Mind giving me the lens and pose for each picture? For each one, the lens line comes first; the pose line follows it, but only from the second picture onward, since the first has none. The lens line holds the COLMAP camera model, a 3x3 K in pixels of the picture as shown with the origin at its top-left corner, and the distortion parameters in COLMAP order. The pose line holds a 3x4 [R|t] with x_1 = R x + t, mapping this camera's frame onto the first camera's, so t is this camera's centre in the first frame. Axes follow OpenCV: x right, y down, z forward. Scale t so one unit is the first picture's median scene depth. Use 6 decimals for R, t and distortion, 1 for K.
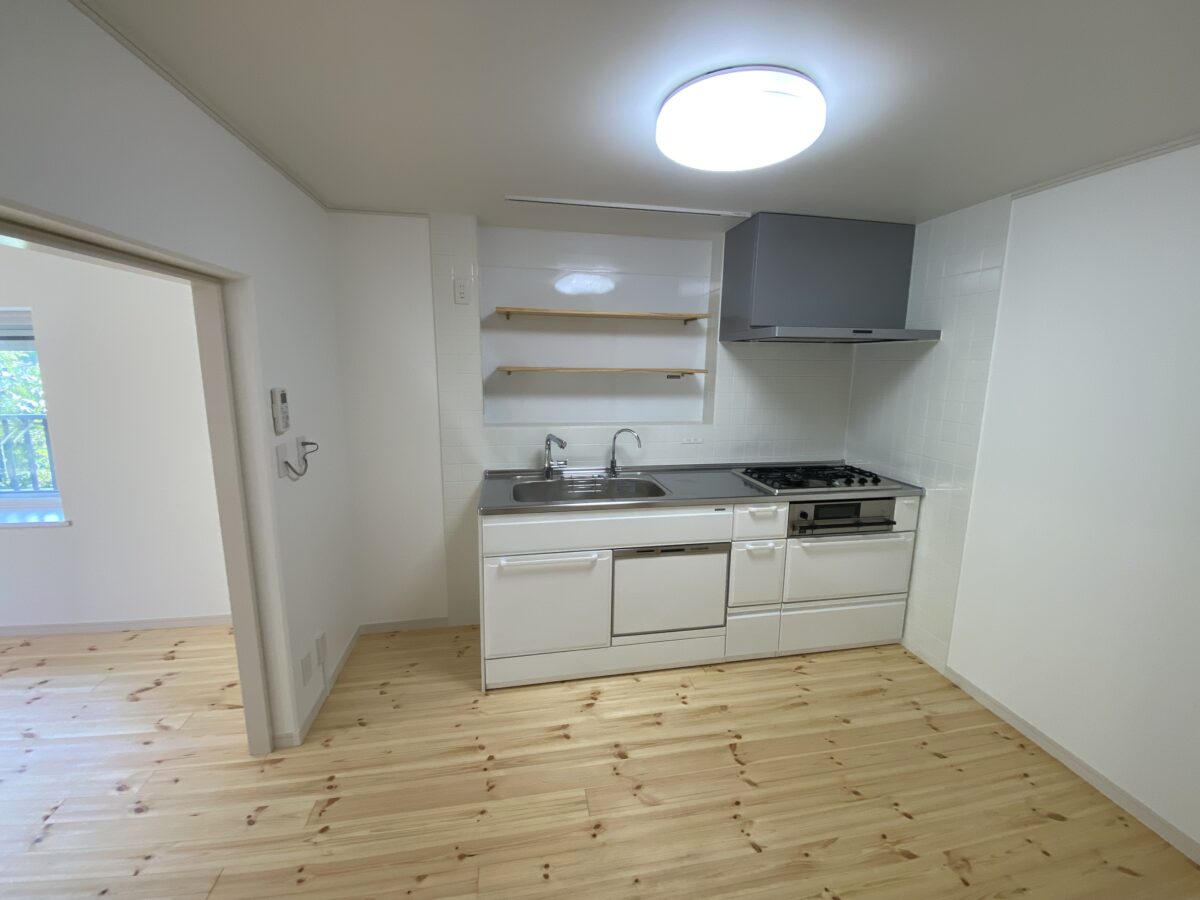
lens RADIAL K [[487.0, 0, 600.0], [0, 487.0, 450.0], [0, 0, 1]] dist [-0.001394, -0.024004]
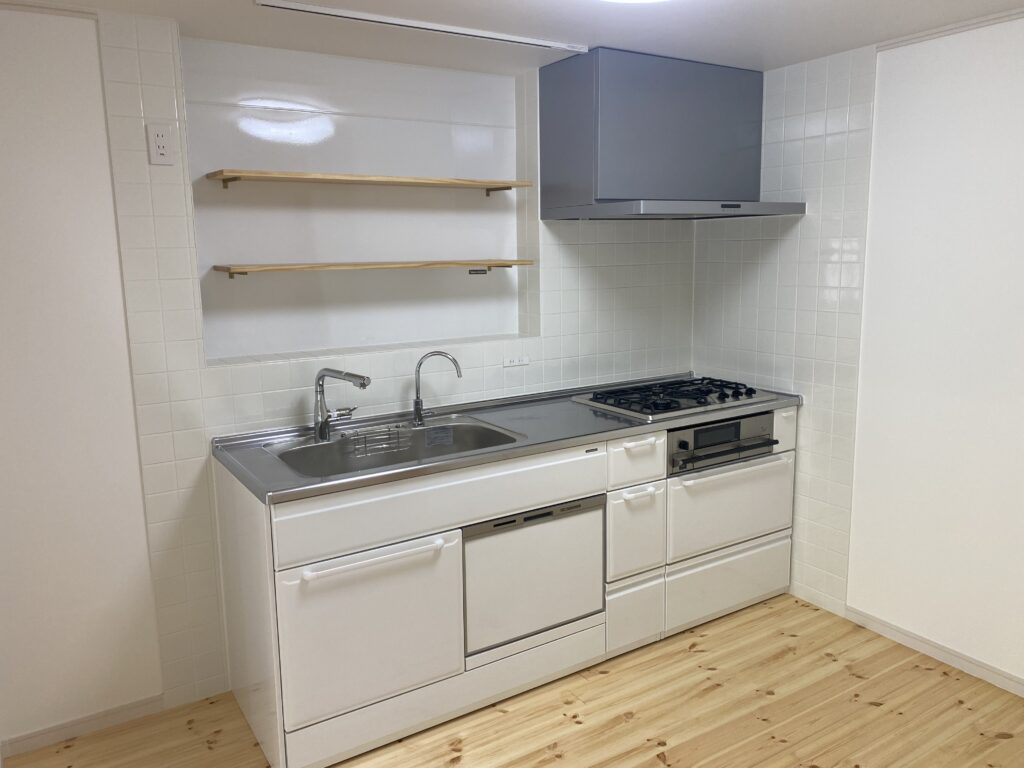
lens RADIAL K [[782.9, 0, 512.0], [0, 782.9, 384.0], [0, 0, 1]] dist [0.006857, -0.062218]
pose [[0.923602, -0.091503, 0.372272, -0.276226], [0.093395, 0.995544, 0.012989, -0.003449], [-0.371802, 0.022772, 0.928033, -0.045846]]
